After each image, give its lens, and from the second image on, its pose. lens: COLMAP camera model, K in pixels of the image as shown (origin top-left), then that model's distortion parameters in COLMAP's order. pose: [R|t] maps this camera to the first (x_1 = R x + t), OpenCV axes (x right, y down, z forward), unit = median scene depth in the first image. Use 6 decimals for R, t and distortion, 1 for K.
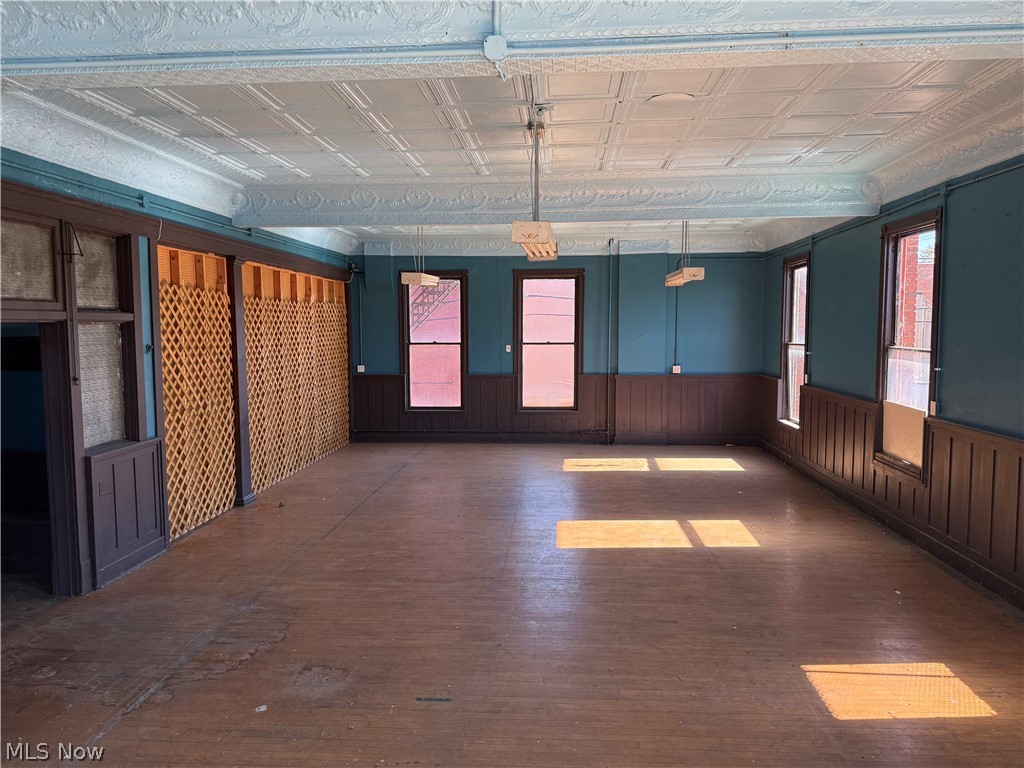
lens RADIAL K [[714.0, 0, 512.0], [0, 714.0, 384.0], [0, 0, 1]] dist [0.084329, -0.102826]
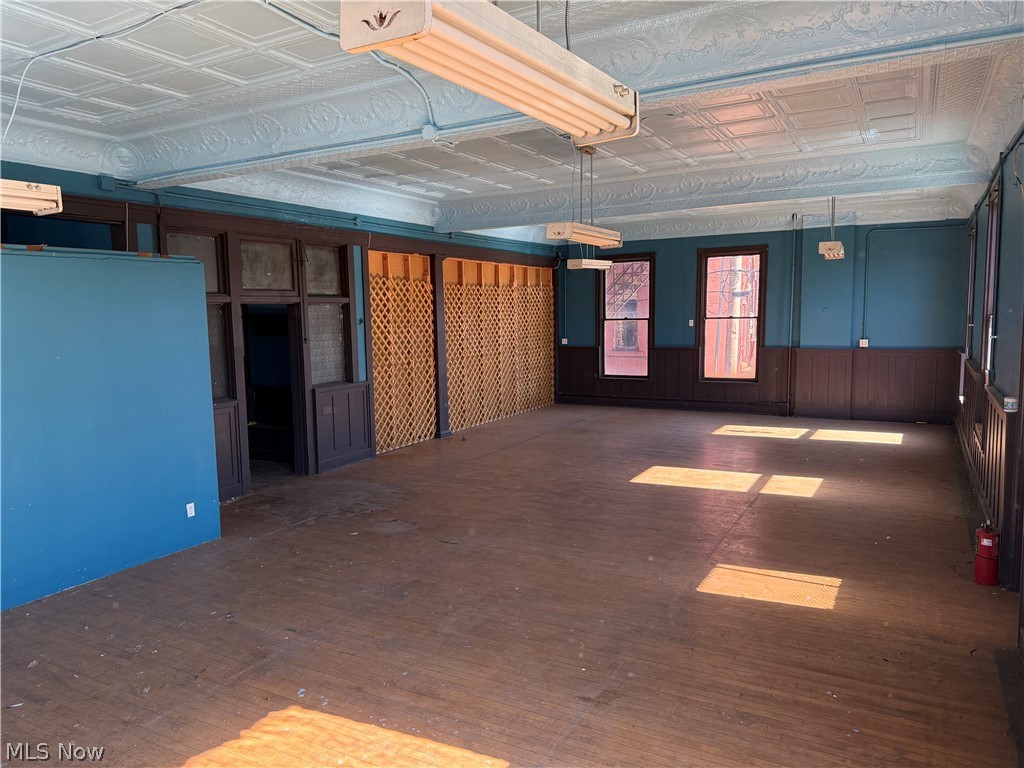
lens RADIAL K [[711.1, 0, 512.0], [0, 711.1, 384.0], [0, 0, 1]] dist [0.242755, -0.455046]
pose [[0.904258, 0.031761, -0.425803, 0.354028], [-0.020466, 0.999307, 0.031078, 0.023379], [0.426495, -0.019388, 0.904282, -0.179281]]
